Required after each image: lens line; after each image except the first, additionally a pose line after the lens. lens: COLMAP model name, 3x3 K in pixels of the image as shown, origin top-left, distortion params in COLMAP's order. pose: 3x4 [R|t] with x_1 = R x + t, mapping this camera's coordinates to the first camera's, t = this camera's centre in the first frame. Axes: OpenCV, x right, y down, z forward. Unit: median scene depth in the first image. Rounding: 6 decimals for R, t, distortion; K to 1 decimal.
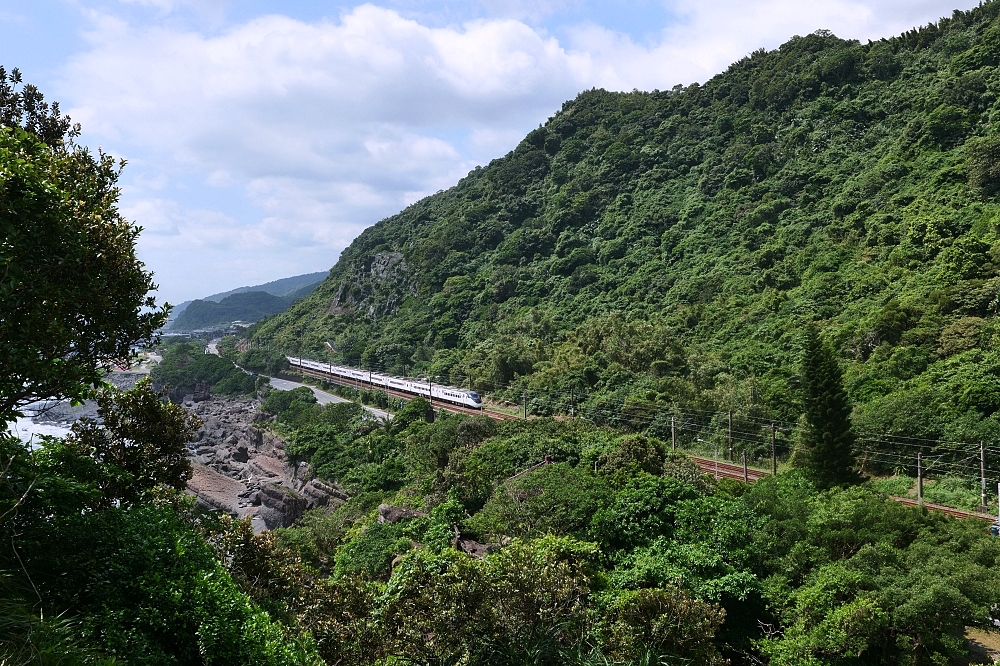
lens RADIAL K [[803.3, 0, 500.0], [0, 803.3, 333.0], [0, 0, 1]] dist [0.003477, 0.011081]
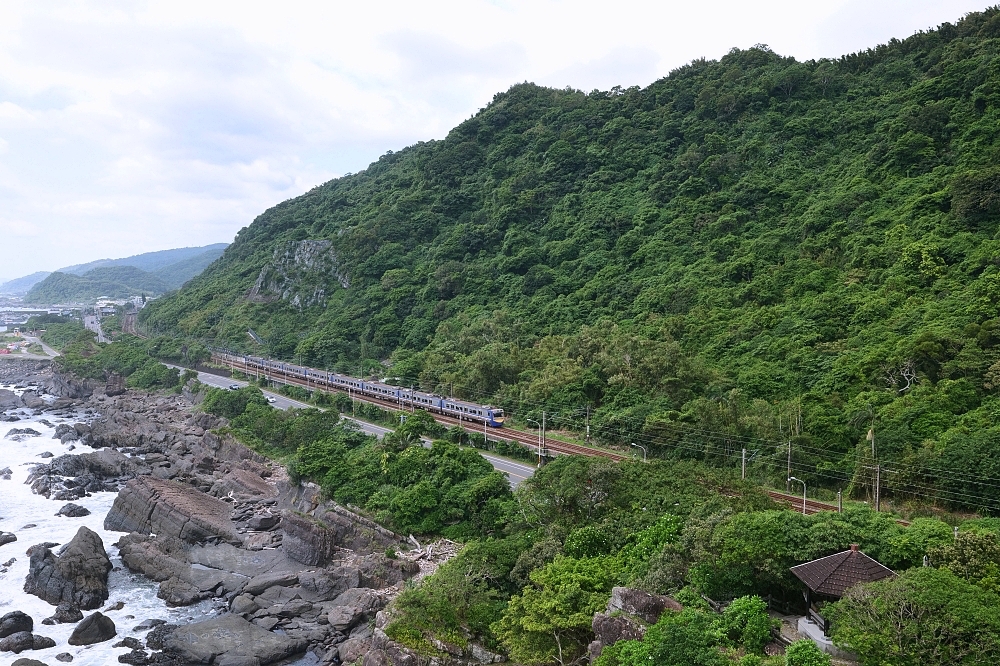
lens RADIAL K [[803.3, 0, 500.0], [0, 803.3, 333.0], [0, 0, 1]] dist [0.003477, 0.011081]
pose [[0.987878, 0.030282, 0.152249, -0.078734], [-0.033011, 0.999336, 0.015428, -0.014017], [-0.151681, -0.020267, 0.988222, 0.029778]]
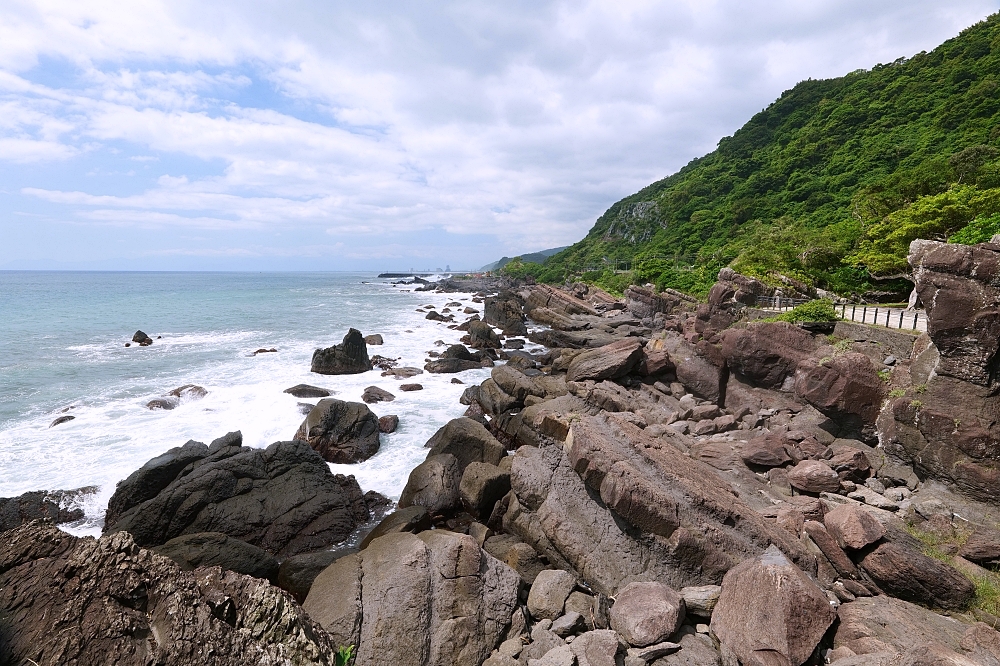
lens RADIAL K [[463.8, 0, 500.0], [0, 463.8, 333.0], [0, 0, 1]] dist [0.012602, -0.007154]
pose [[0.934716, 0.081498, -0.345926, -0.089468], [-0.044615, 0.992560, 0.113289, 0.073546], [0.352585, -0.090459, 0.931397, 0.077756]]
